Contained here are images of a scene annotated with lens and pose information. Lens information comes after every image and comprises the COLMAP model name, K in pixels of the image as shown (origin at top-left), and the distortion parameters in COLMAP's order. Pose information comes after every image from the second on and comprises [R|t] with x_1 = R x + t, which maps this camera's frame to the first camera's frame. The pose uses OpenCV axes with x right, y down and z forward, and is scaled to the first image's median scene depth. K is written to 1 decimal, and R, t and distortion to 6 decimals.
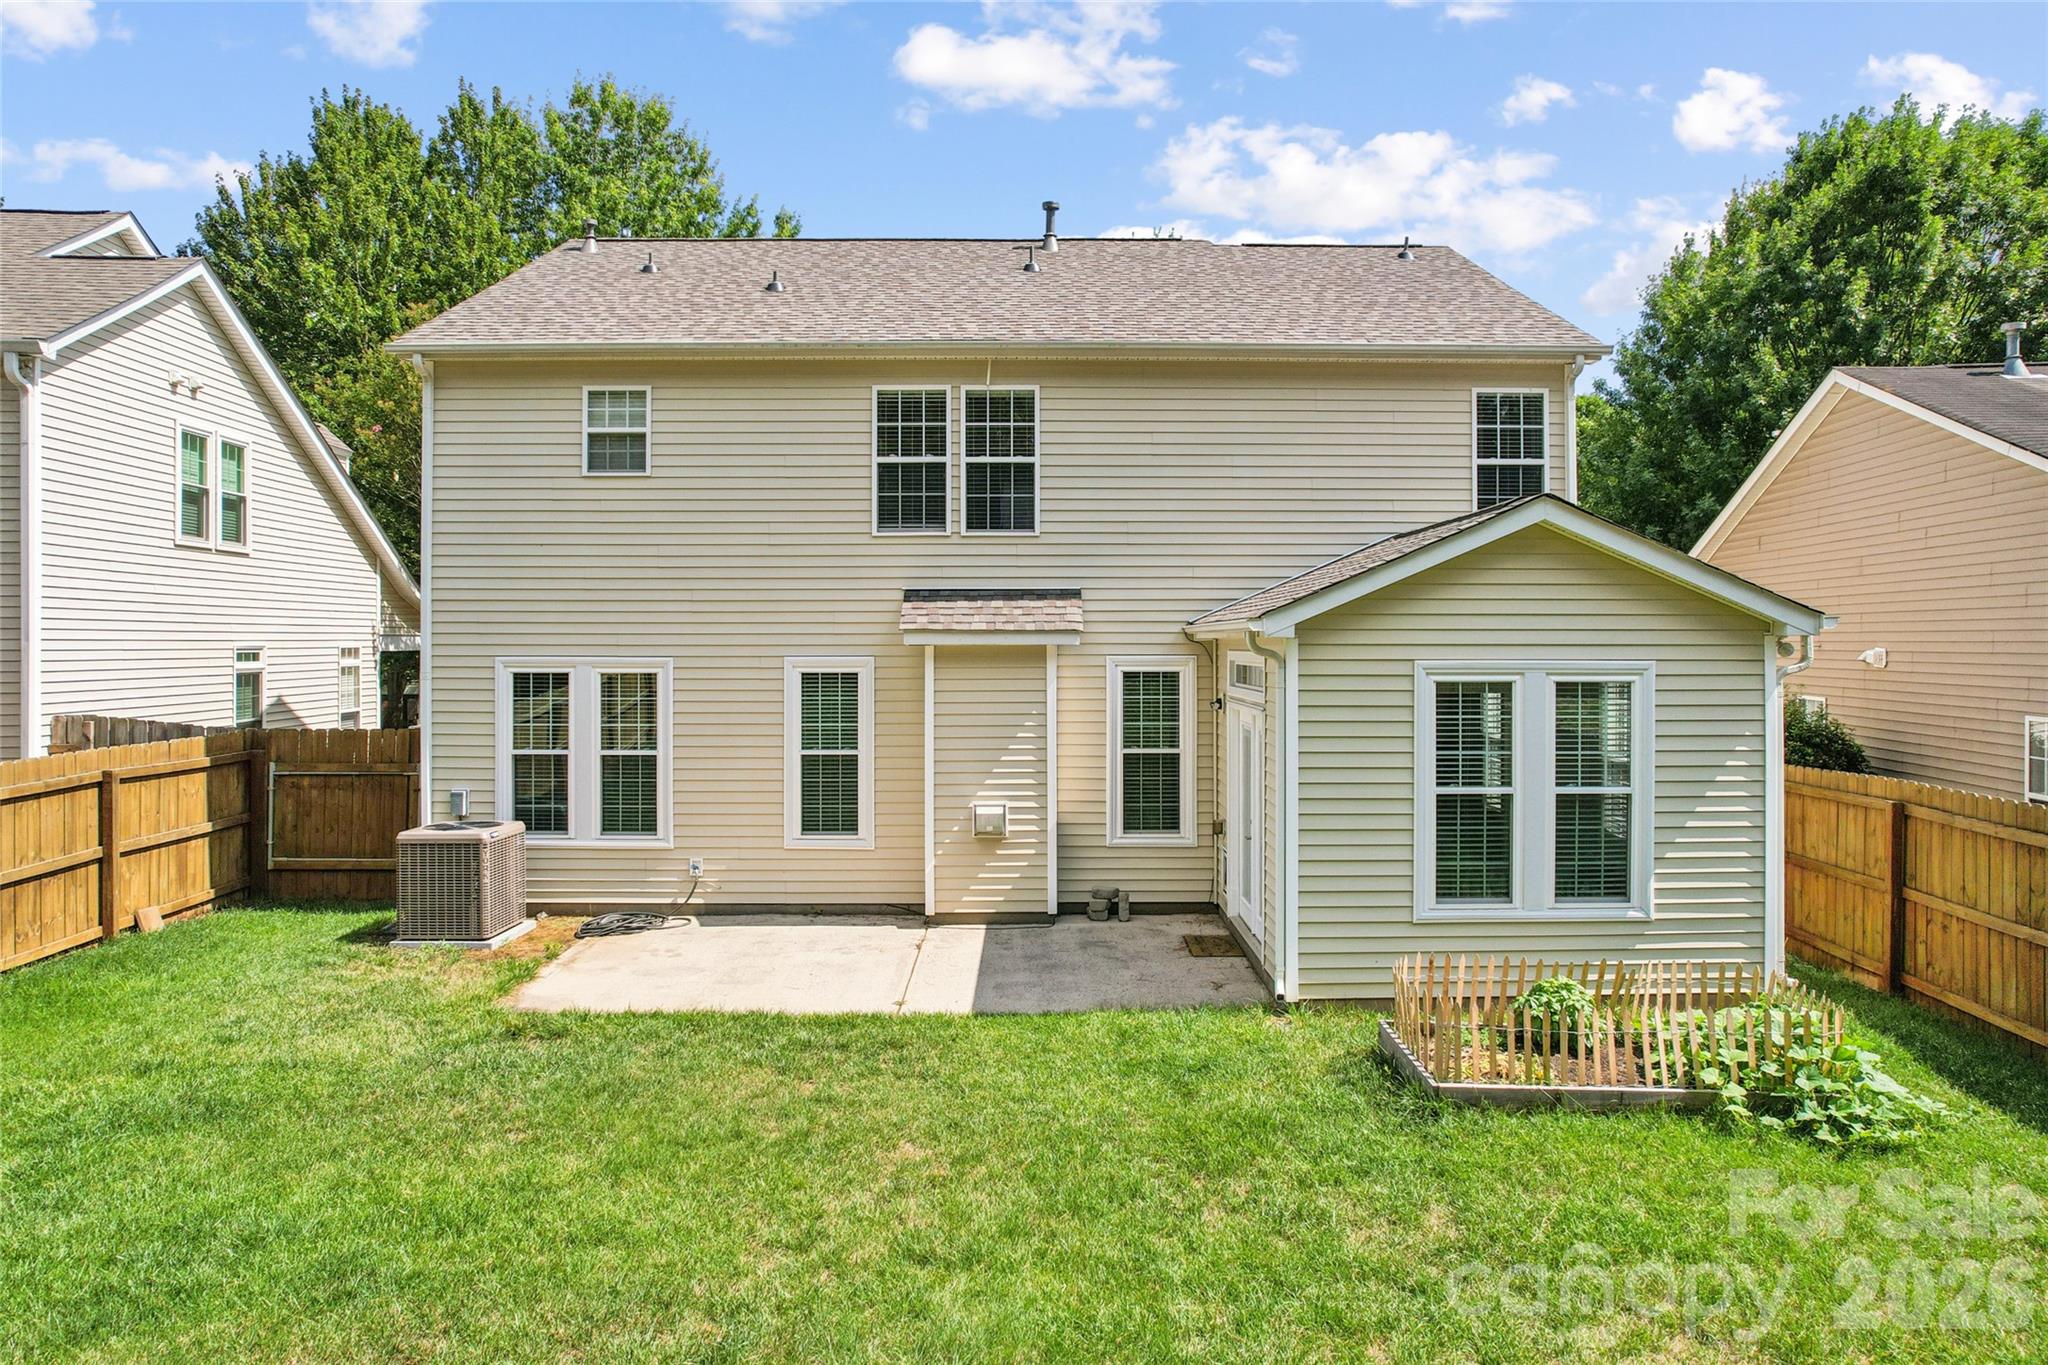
lens RADIAL K [[1314.4, 0, 1049.0], [0, 1314.4, 635.6], [0, 0, 1]] dist [-0.047910, 0.044754]
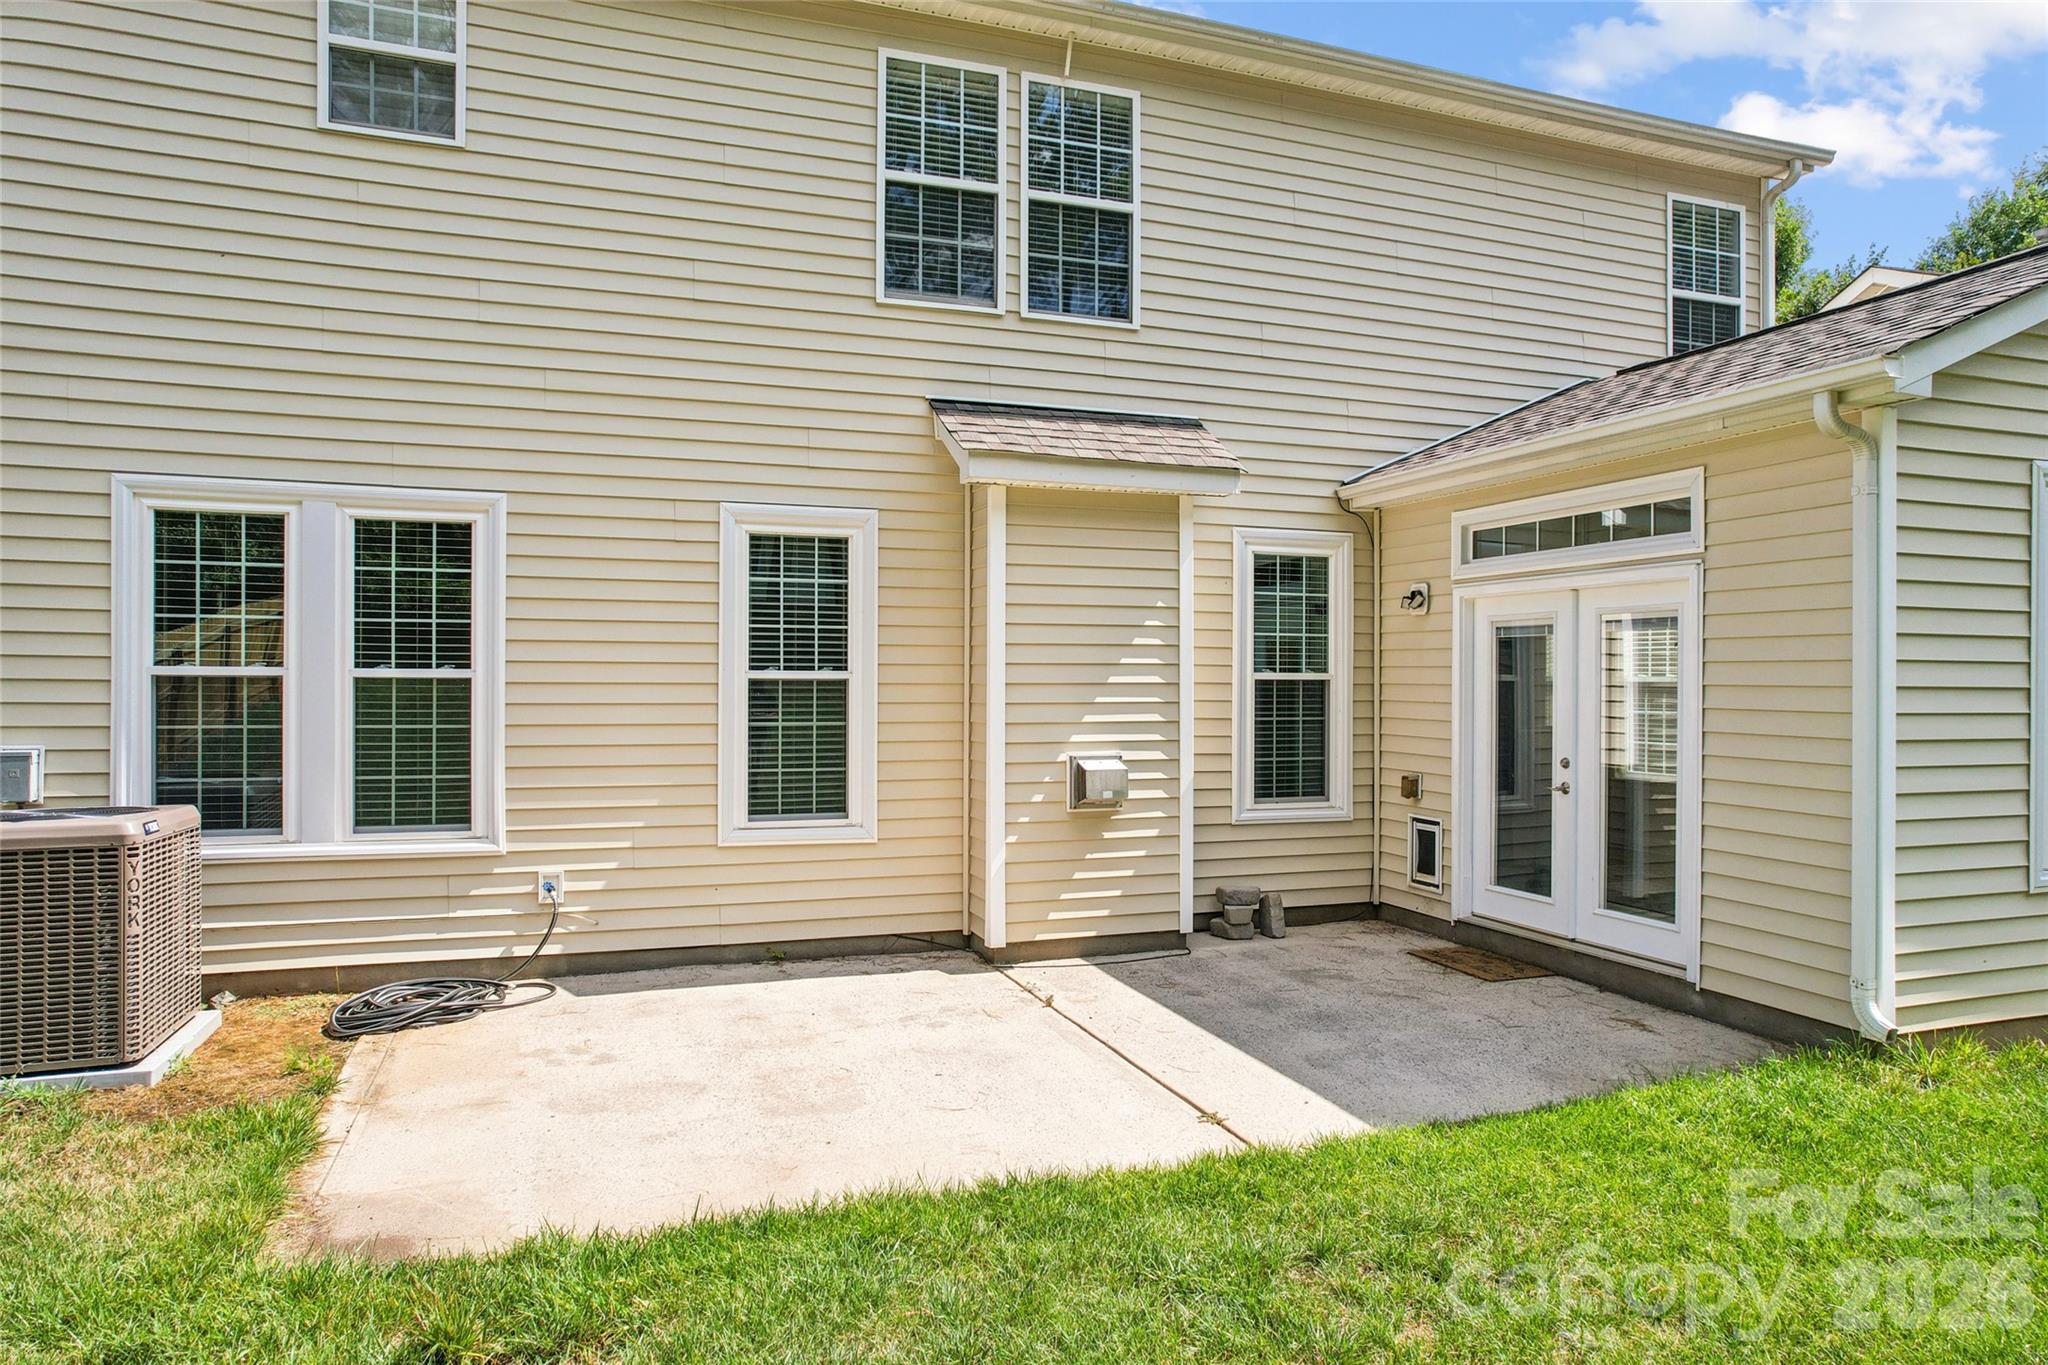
lens RADIAL K [[1297.9, 0, 1047.1], [0, 1297.9, 684.4], [0, 0, 1]] dist [-0.069820, 0.064540]
pose [[0.942171, 0.003335, 0.335115, -0.255083], [-0.006098, 0.999956, 0.007191, 0.088873], [-0.335076, -0.008818, 0.942150, 0.436772]]
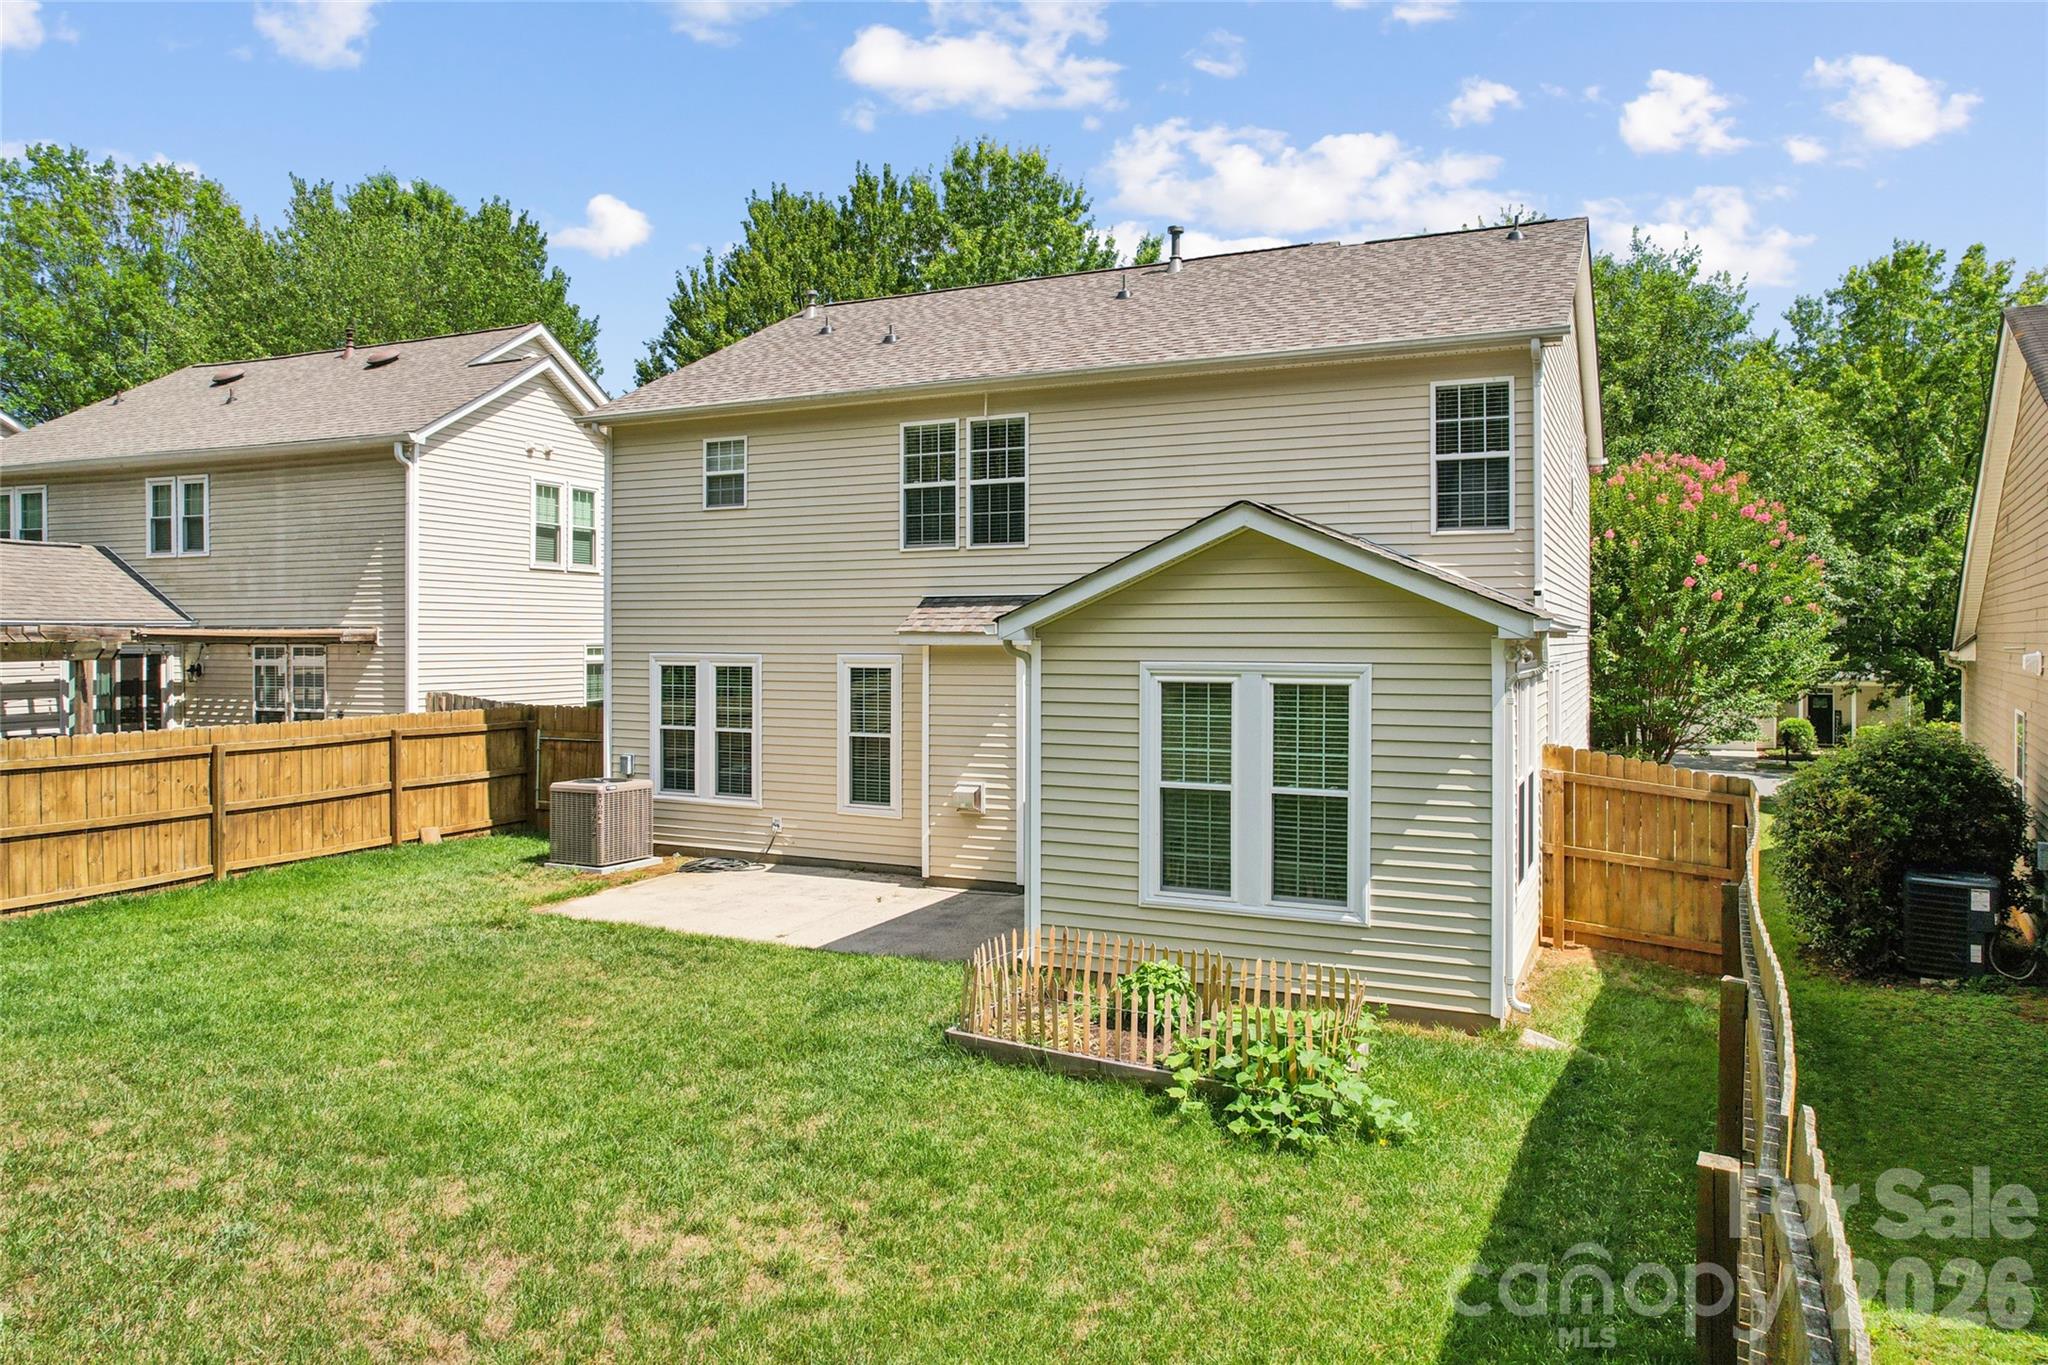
lens RADIAL K [[1314.4, 0, 1049.0], [0, 1314.4, 635.6], [0, 0, 1]] dist [-0.047910, 0.044754]
pose [[0.901721, 0.000058, -0.432318, 0.493950], [0.000971, 0.999997, 0.002158, -0.003451], [0.432317, -0.002366, 0.901719, 0.000112]]
